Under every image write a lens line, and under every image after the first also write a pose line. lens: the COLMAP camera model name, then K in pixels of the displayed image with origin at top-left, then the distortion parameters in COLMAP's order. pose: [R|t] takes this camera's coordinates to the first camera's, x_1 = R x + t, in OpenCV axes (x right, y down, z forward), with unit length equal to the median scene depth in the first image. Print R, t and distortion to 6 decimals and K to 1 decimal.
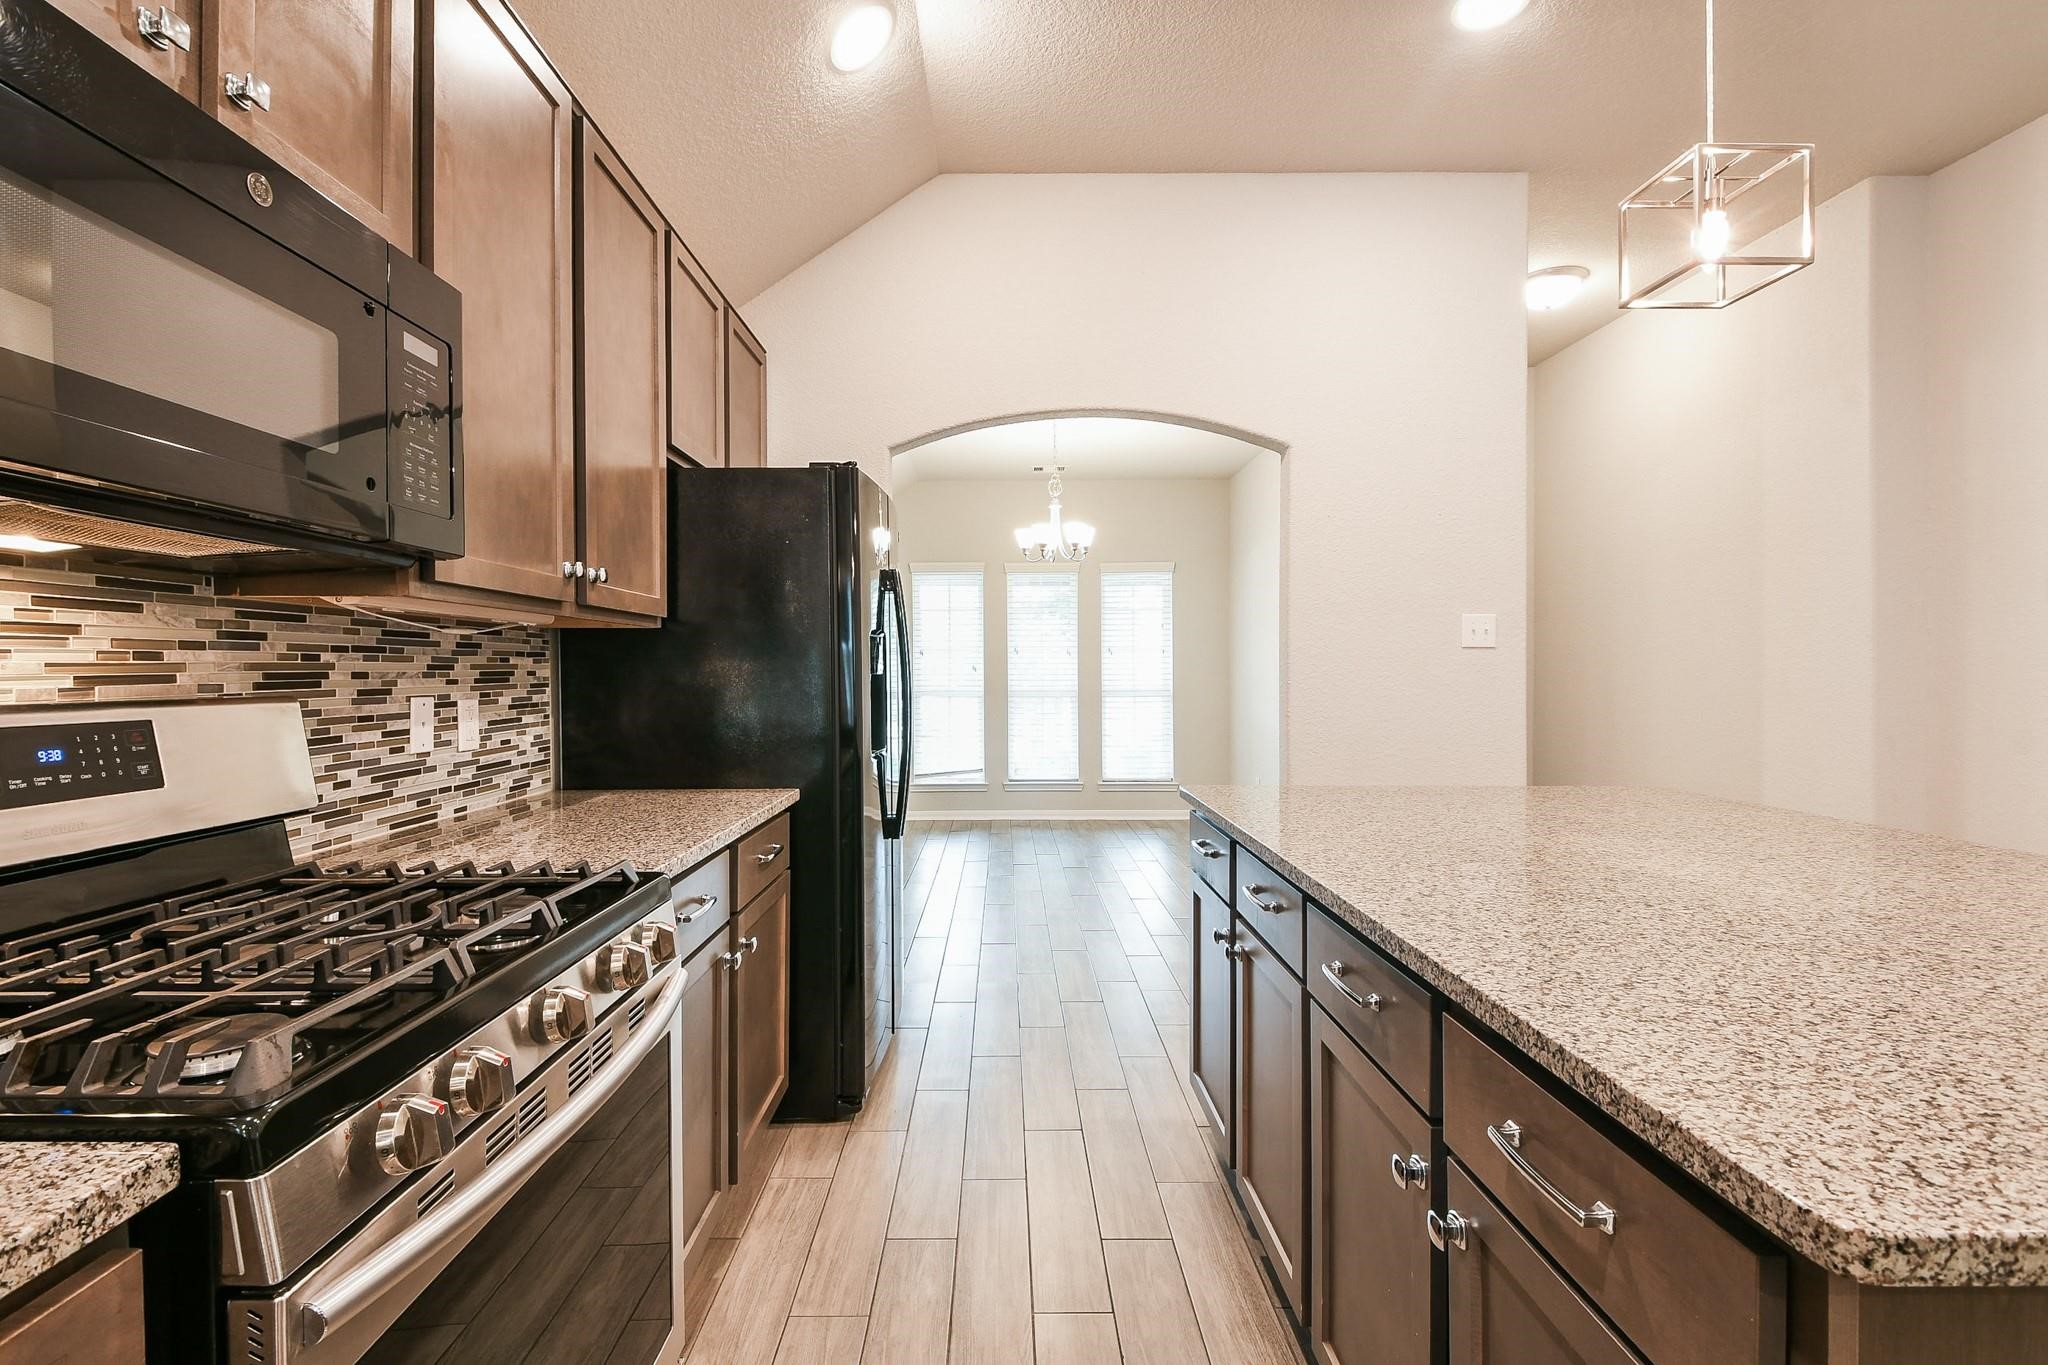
lens RADIAL K [[896.1, 0, 1011.1], [0, 896.1, 680.0], [0, 0, 1]] dist [0.020816, -0.012902]
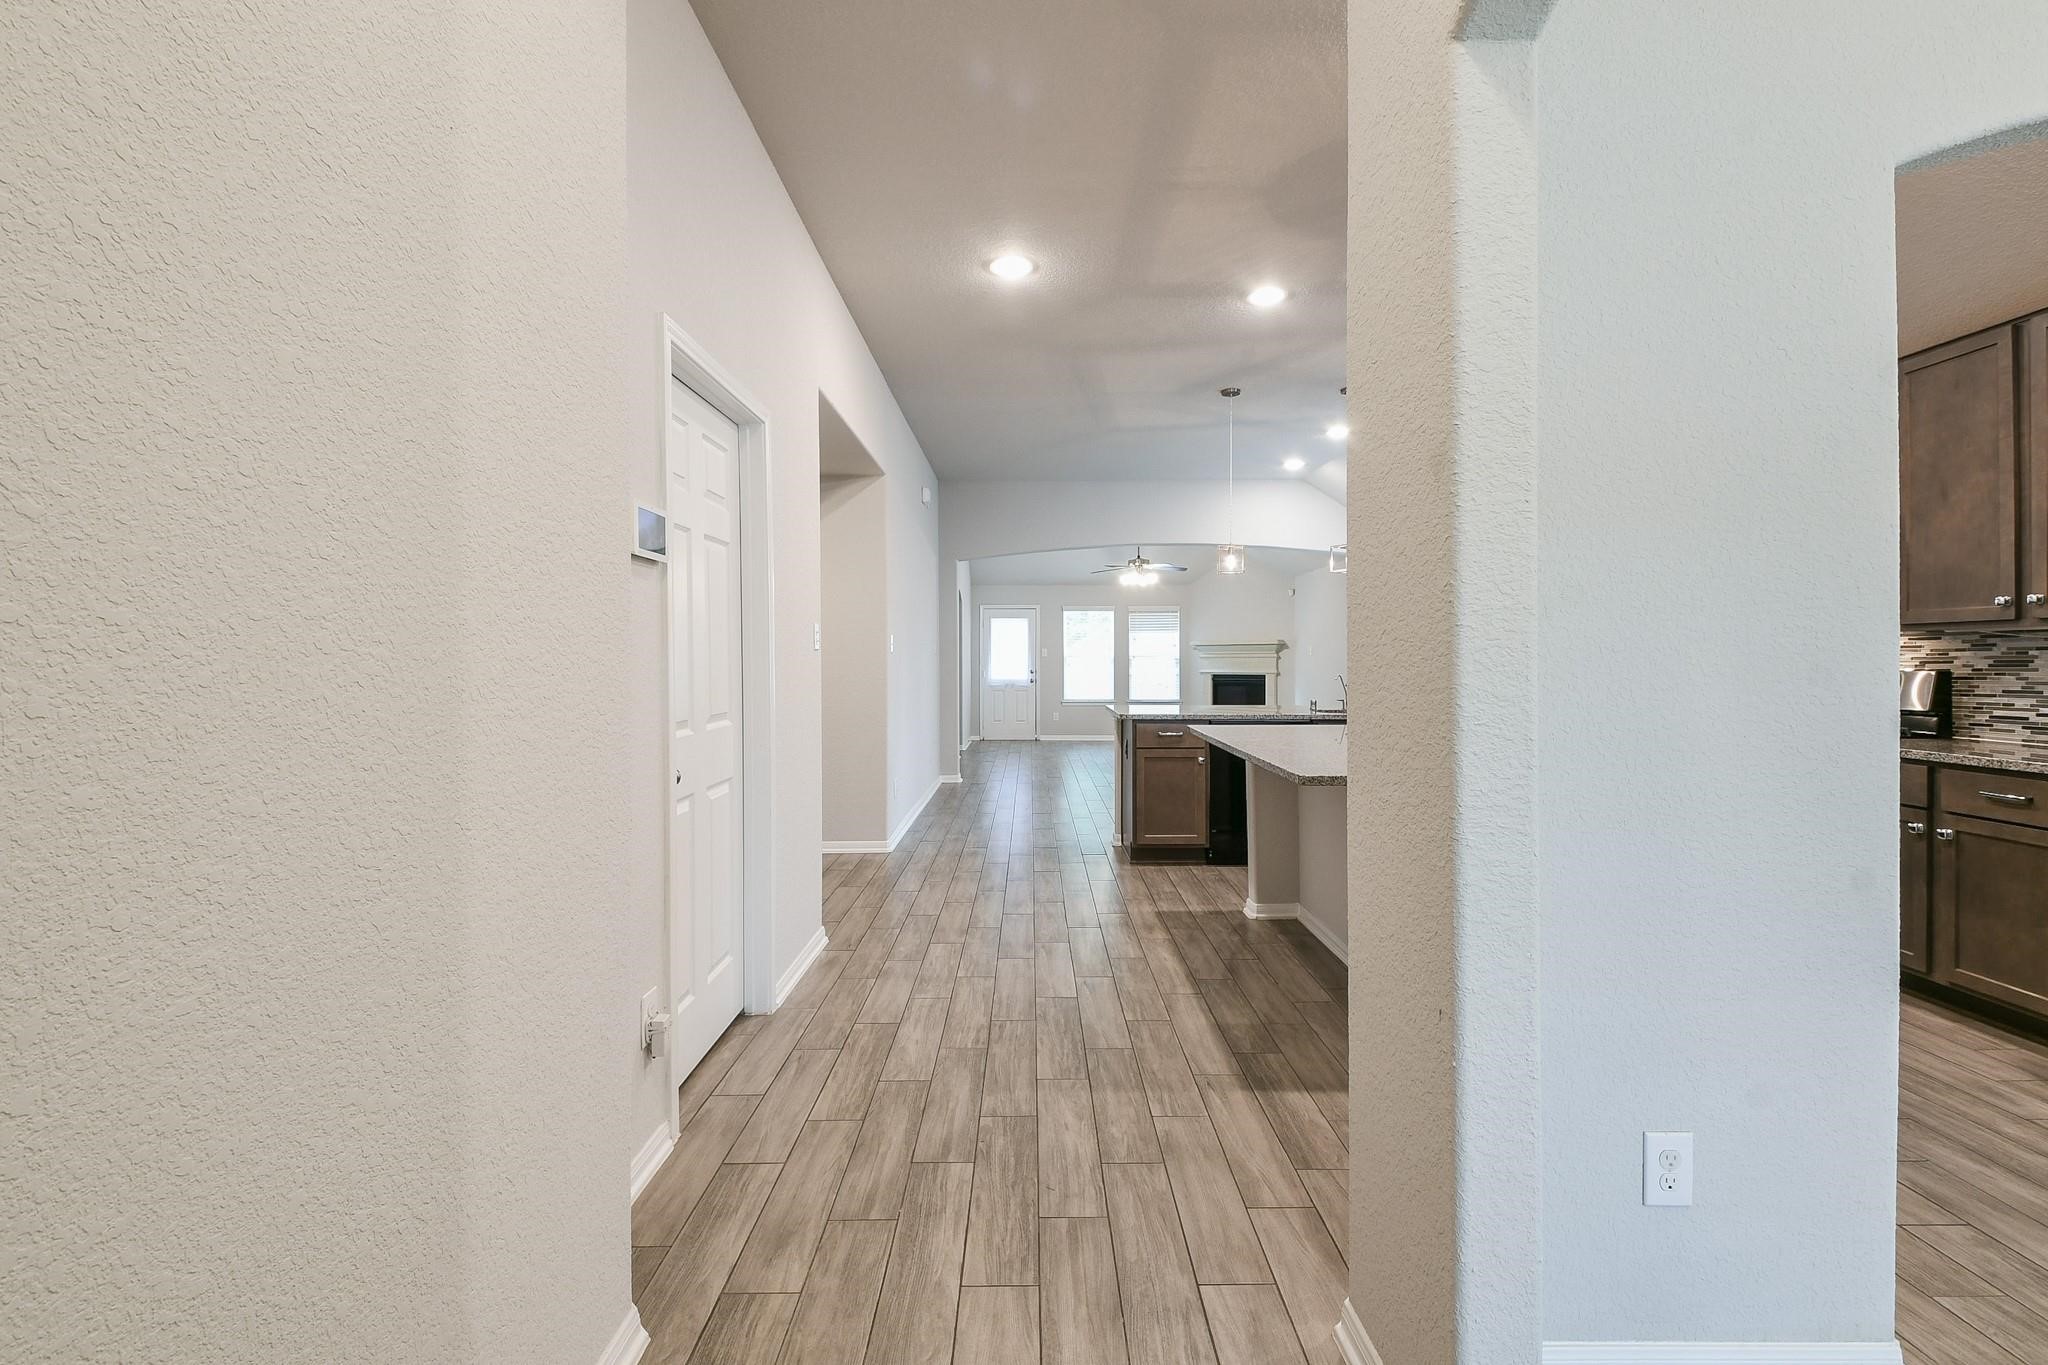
lens RADIAL K [[911.3, 0, 1033.2], [0, 911.3, 662.2], [0, 0, 1]] dist [0.048058, -0.031385]
pose [[-0.999959, 0.006336, 0.006430, 1.240578], [0.006412, 0.999909, 0.011873, -0.034810], [-0.006354, 0.011914, -0.999909, 2.519666]]
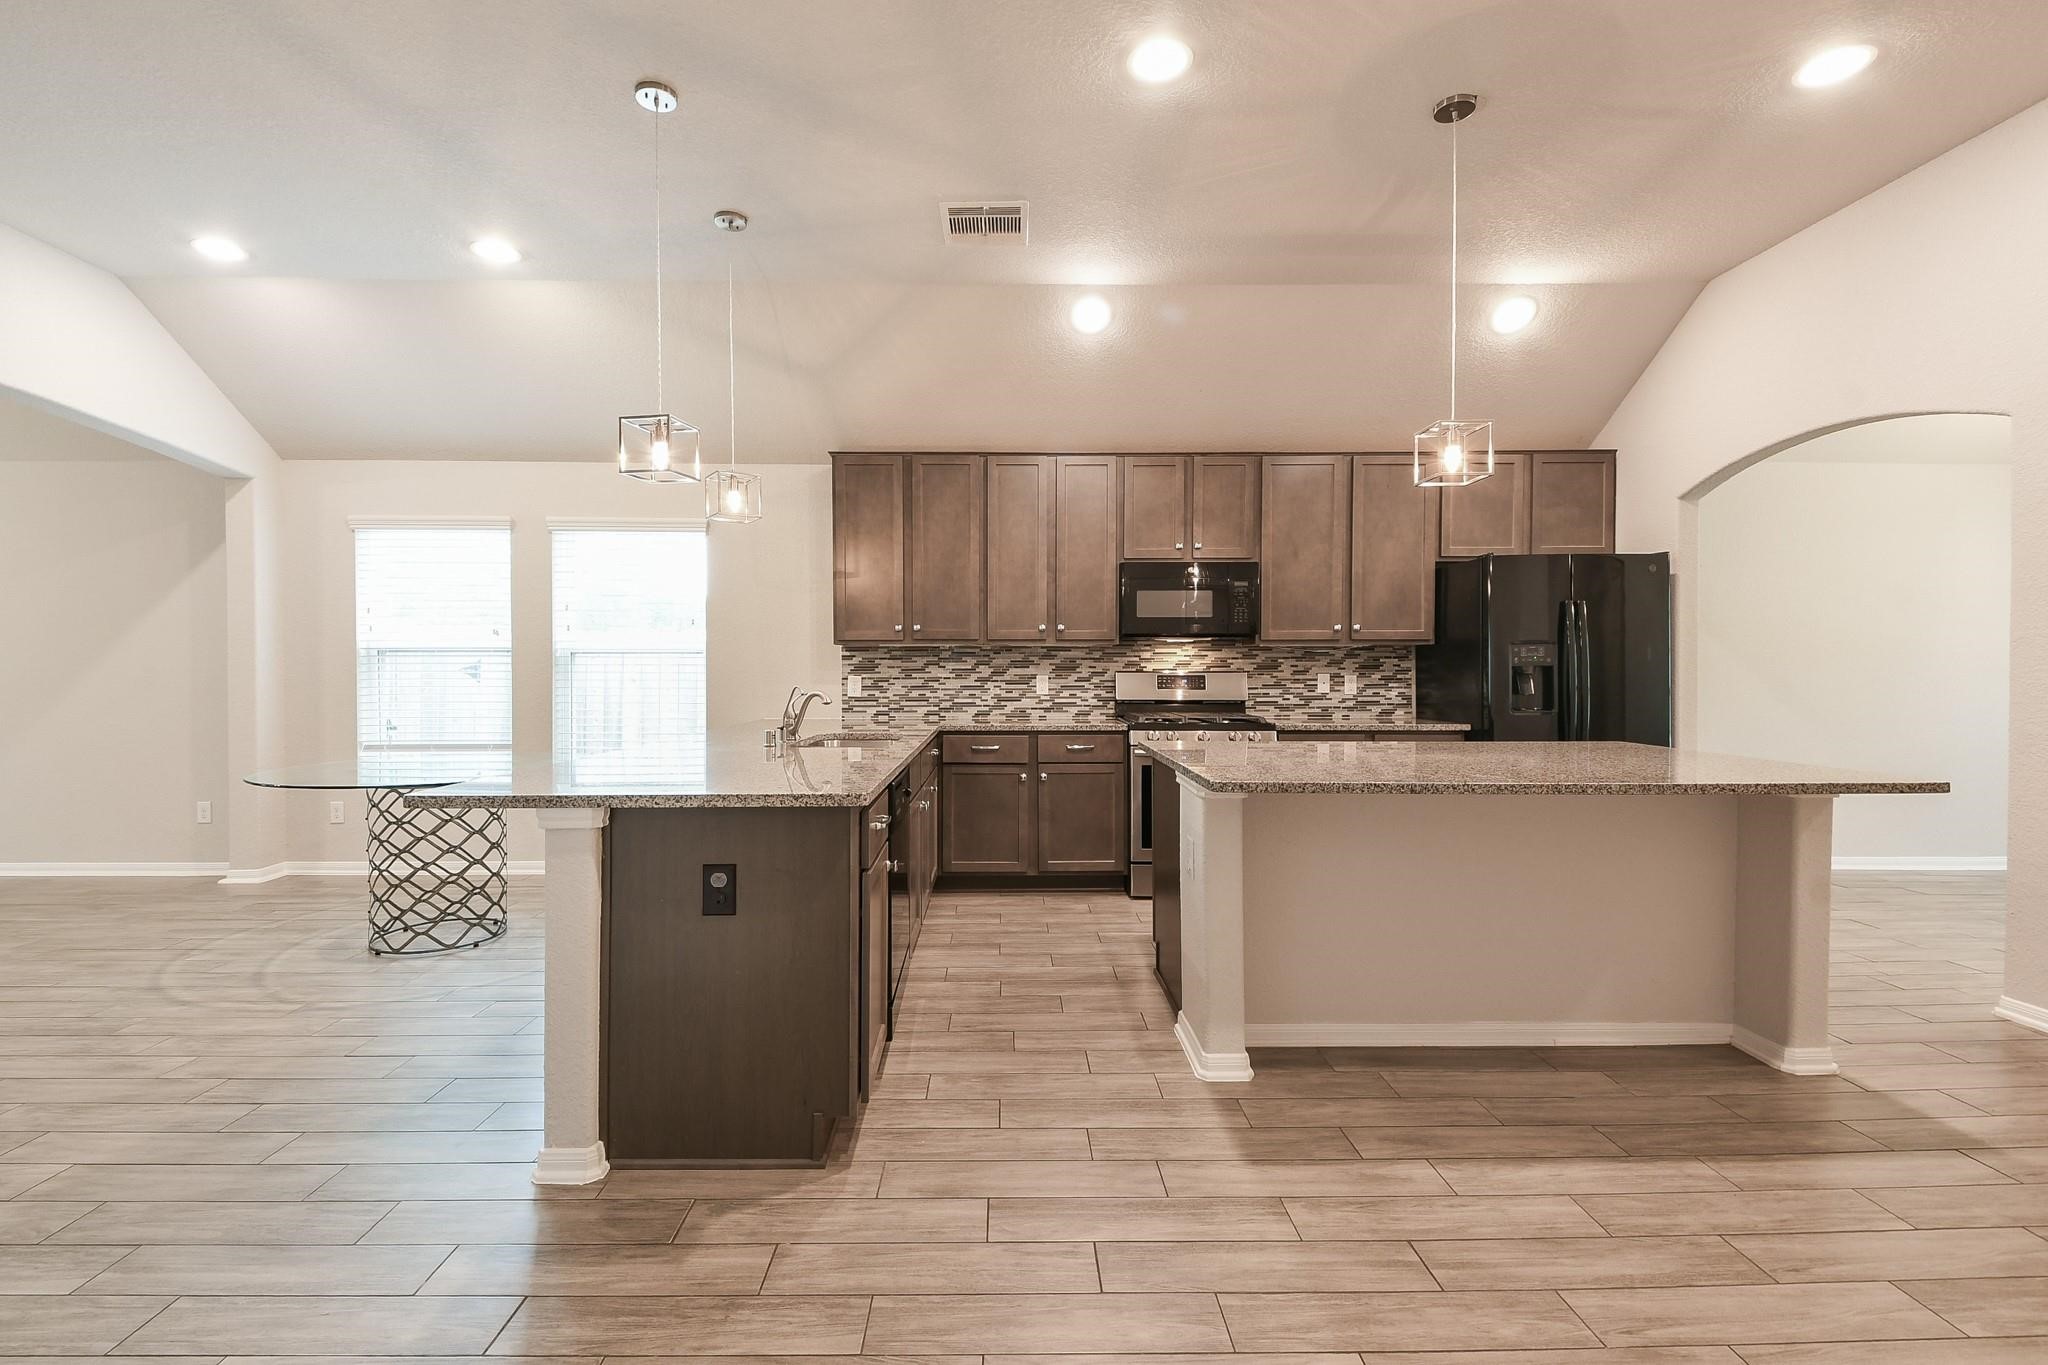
lens RADIAL K [[891.0, 0, 1007.4], [0, 891.0, 676.4], [0, 0, 1]] dist [0.044532, -0.032458]
pose [[0.001525, 0.012124, -0.999925, 2.047010], [-0.009466, 0.999882, 0.012109, 0.002574], [0.999954, 0.009447, 0.001640, -0.018272]]
